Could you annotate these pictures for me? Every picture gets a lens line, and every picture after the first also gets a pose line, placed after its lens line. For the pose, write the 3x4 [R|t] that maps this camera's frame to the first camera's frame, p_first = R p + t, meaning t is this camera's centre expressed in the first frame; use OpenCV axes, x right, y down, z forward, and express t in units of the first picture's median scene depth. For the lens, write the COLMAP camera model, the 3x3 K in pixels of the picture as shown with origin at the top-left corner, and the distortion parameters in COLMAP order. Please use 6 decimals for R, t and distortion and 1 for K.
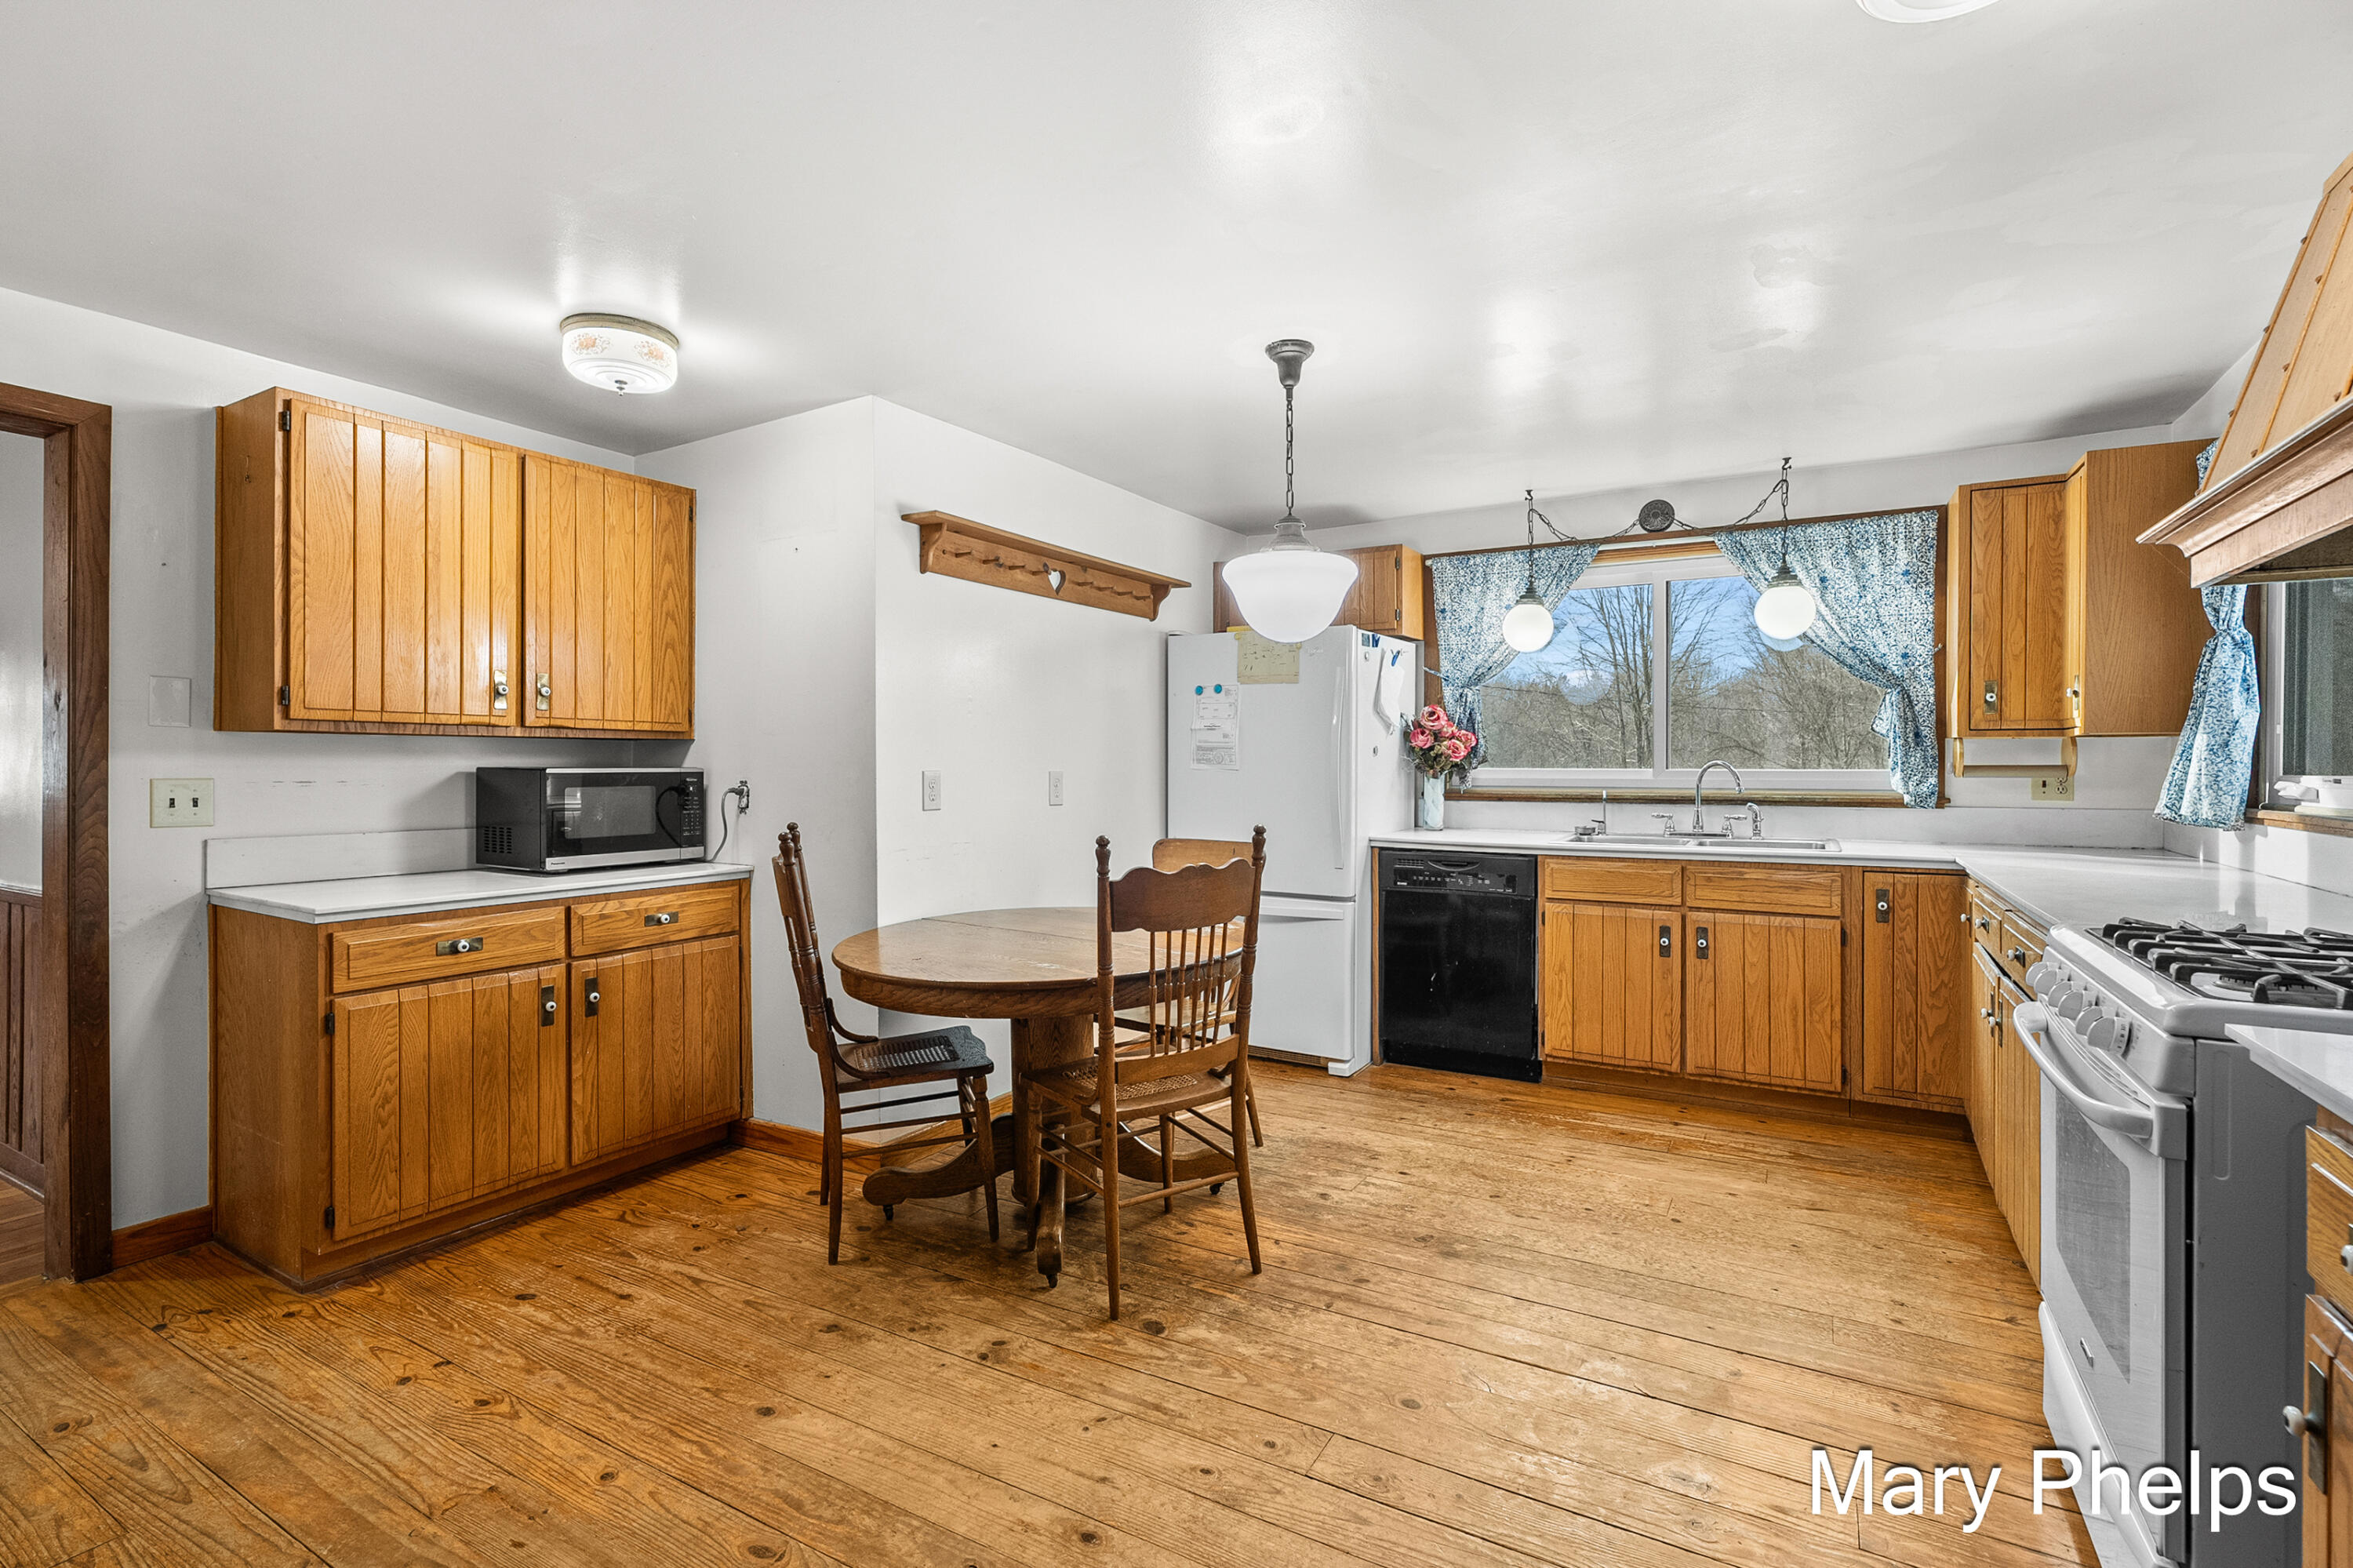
lens RADIAL K [[1094.2, 0, 1186.6], [0, 1094.2, 768.5], [0, 0, 1]] dist [-0.006266, 0.001354]
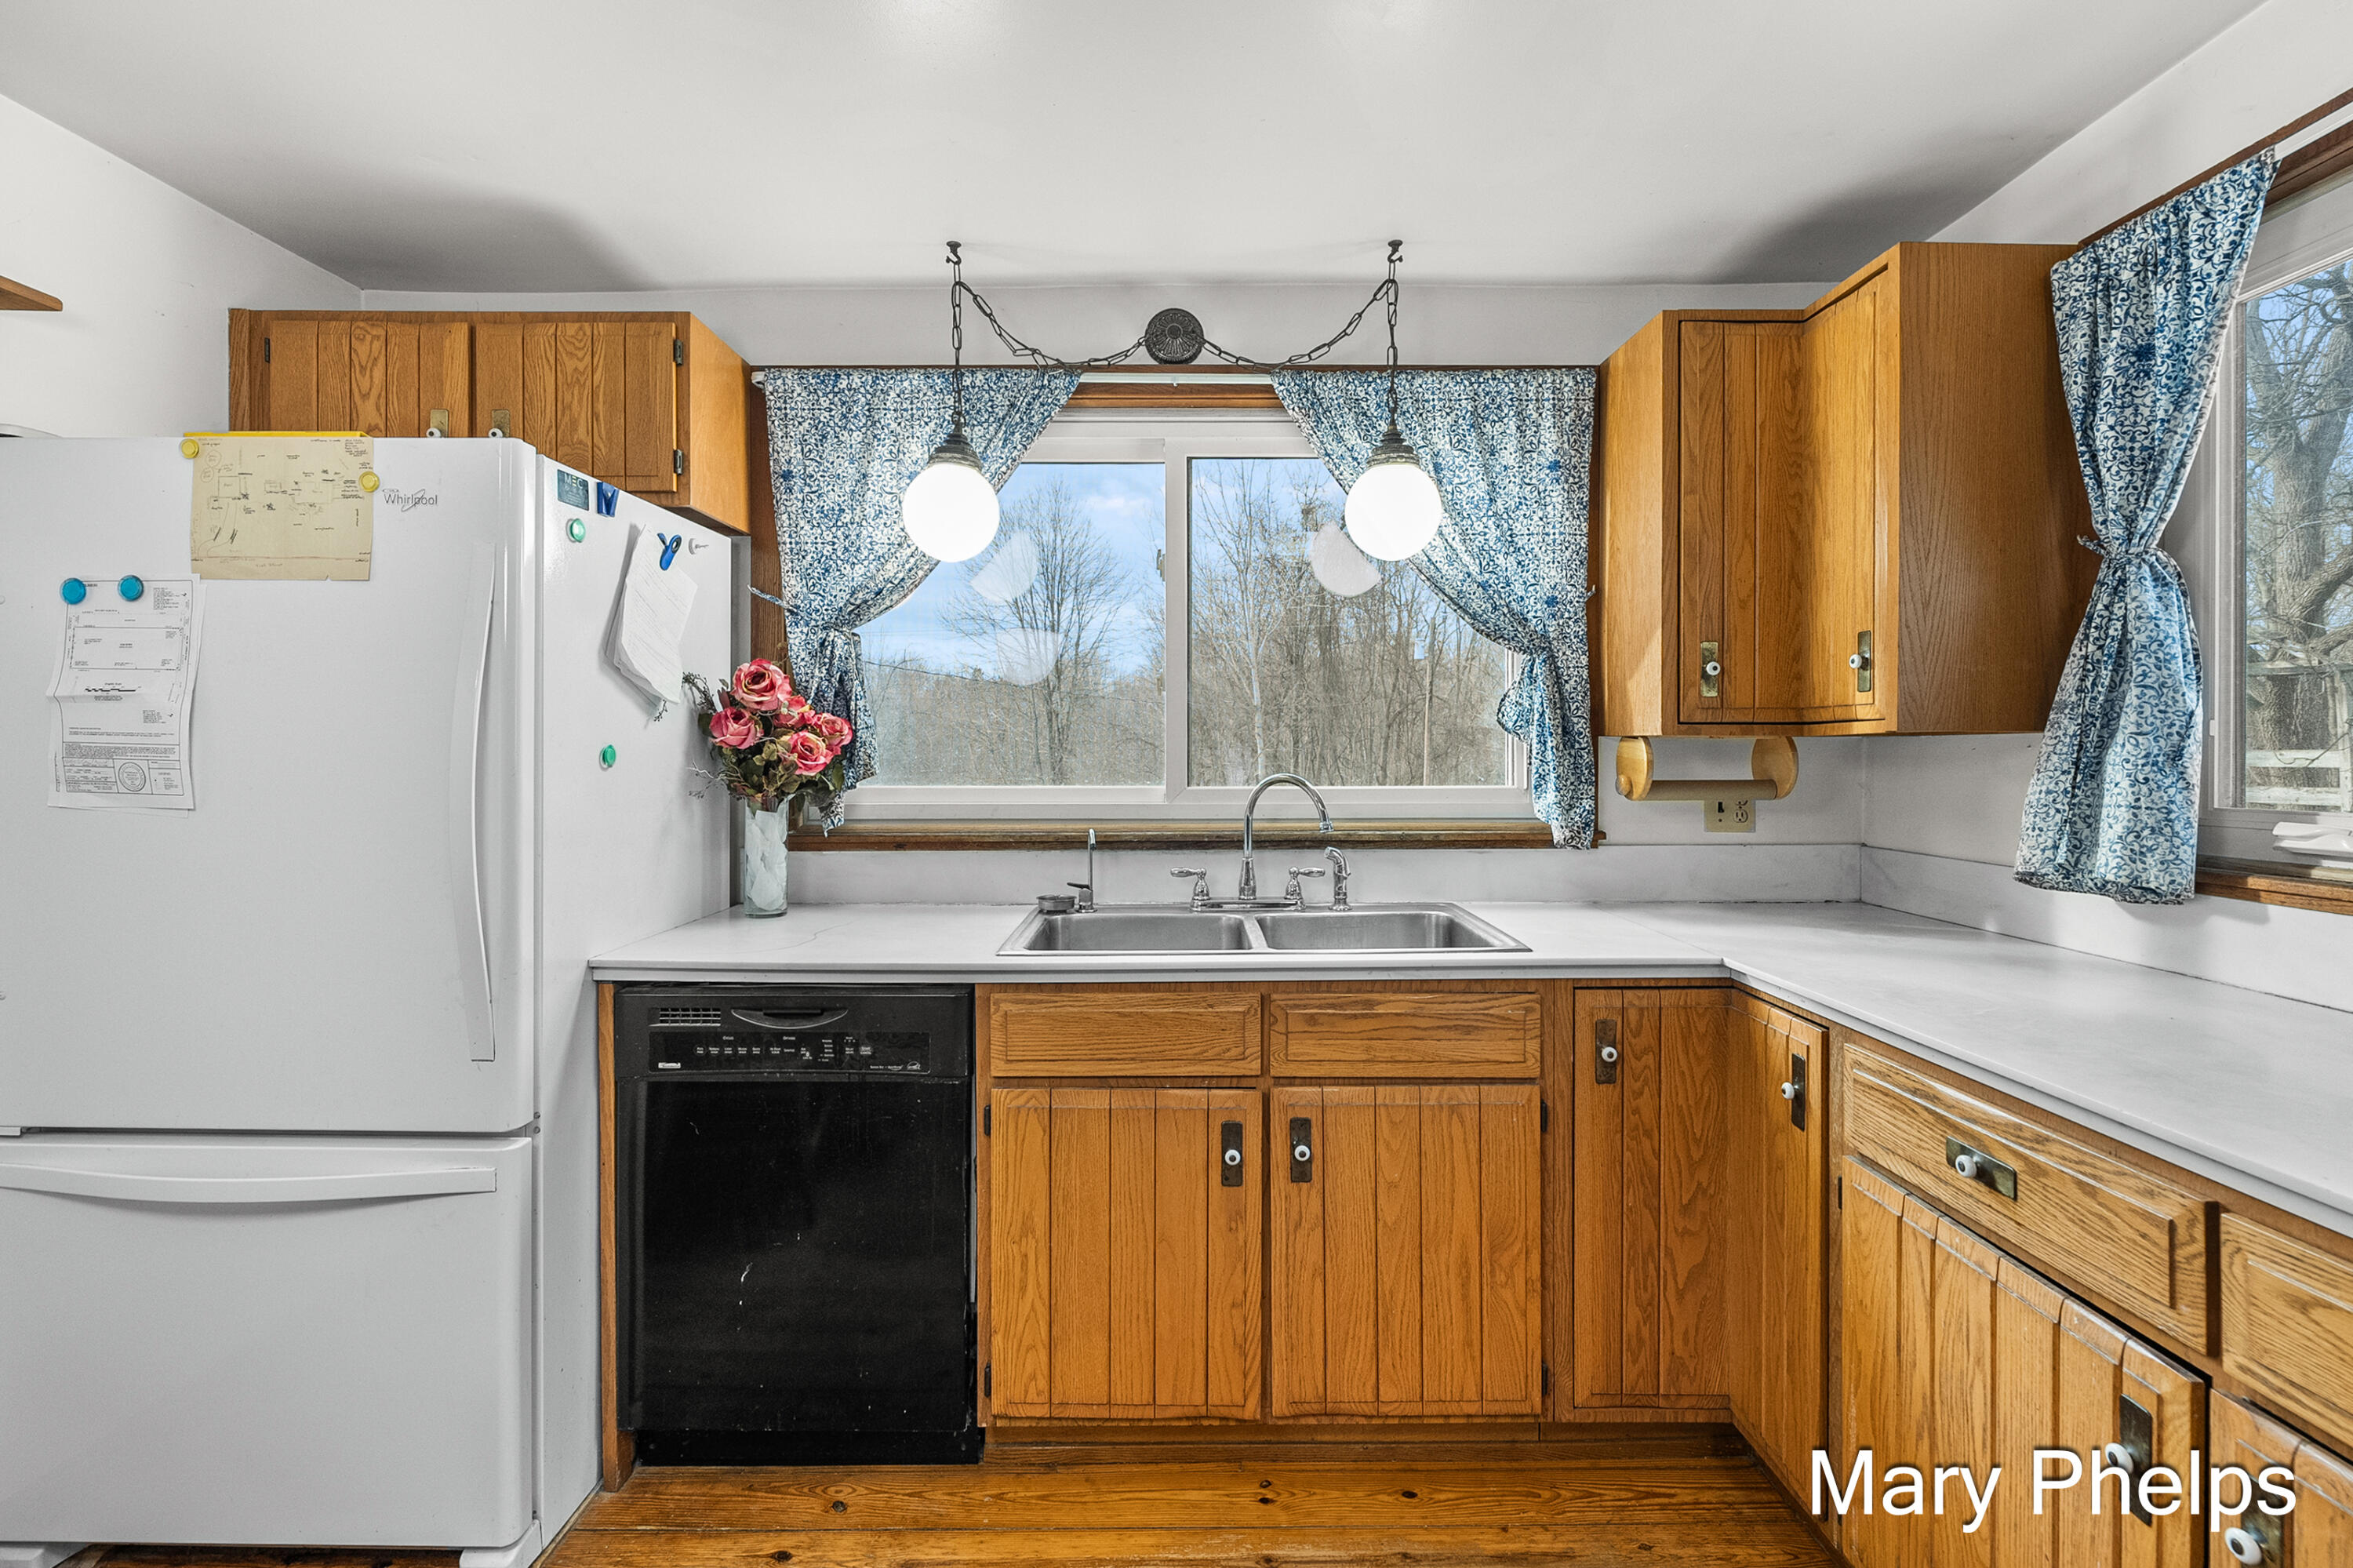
lens RADIAL K [[1094.2, 0, 1170.6], [0, 1094.2, 751.6], [0, 0, 1]] dist [-0.006266, 0.001354]
pose [[0.875184, -0.000654, 0.483789, 0.173685], [0.003543, 0.999981, -0.005058, -0.016606], [-0.483777, 0.006141, 0.875170, 0.566748]]
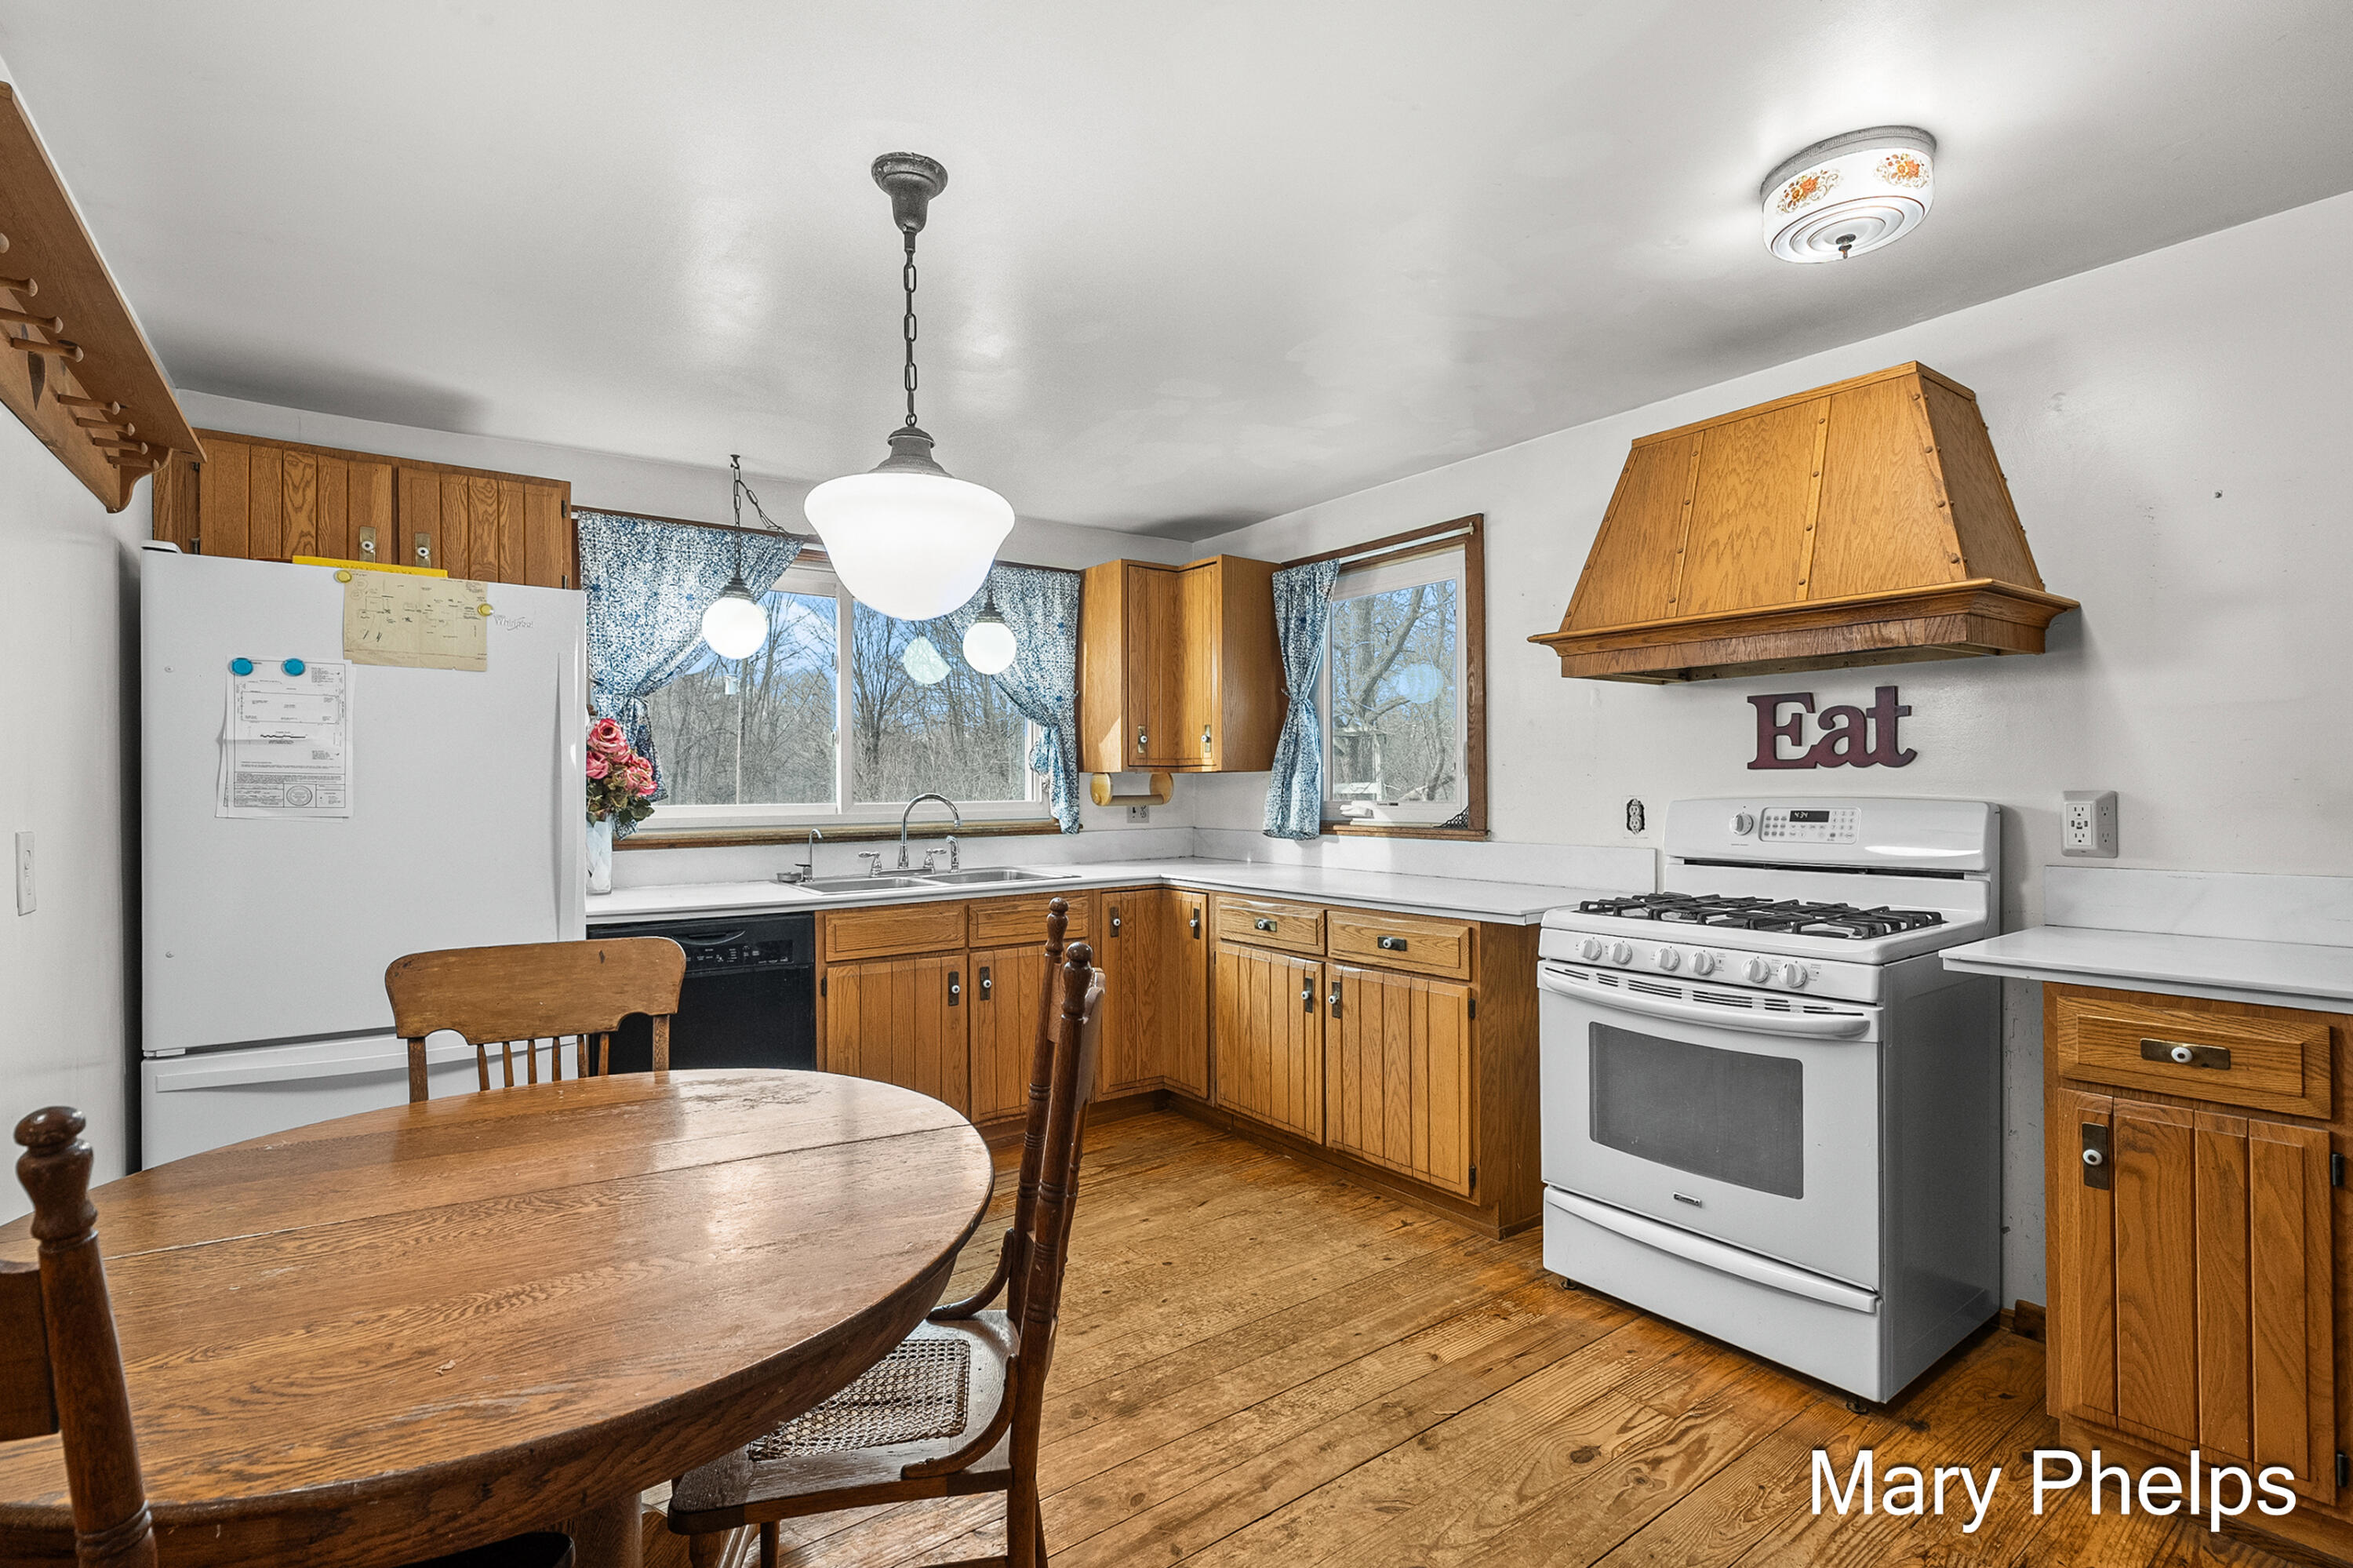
lens RADIAL K [[1094.2, 0, 1204.2], [0, 1094.2, 791.9], [0, 0, 1]] dist [-0.006266, 0.001354]
pose [[0.396873, -0.007004, 0.917847, -0.316711], [0.011644, 0.999929, 0.002596, -0.008650], [-0.917800, 0.009658, 0.396926, 0.417297]]
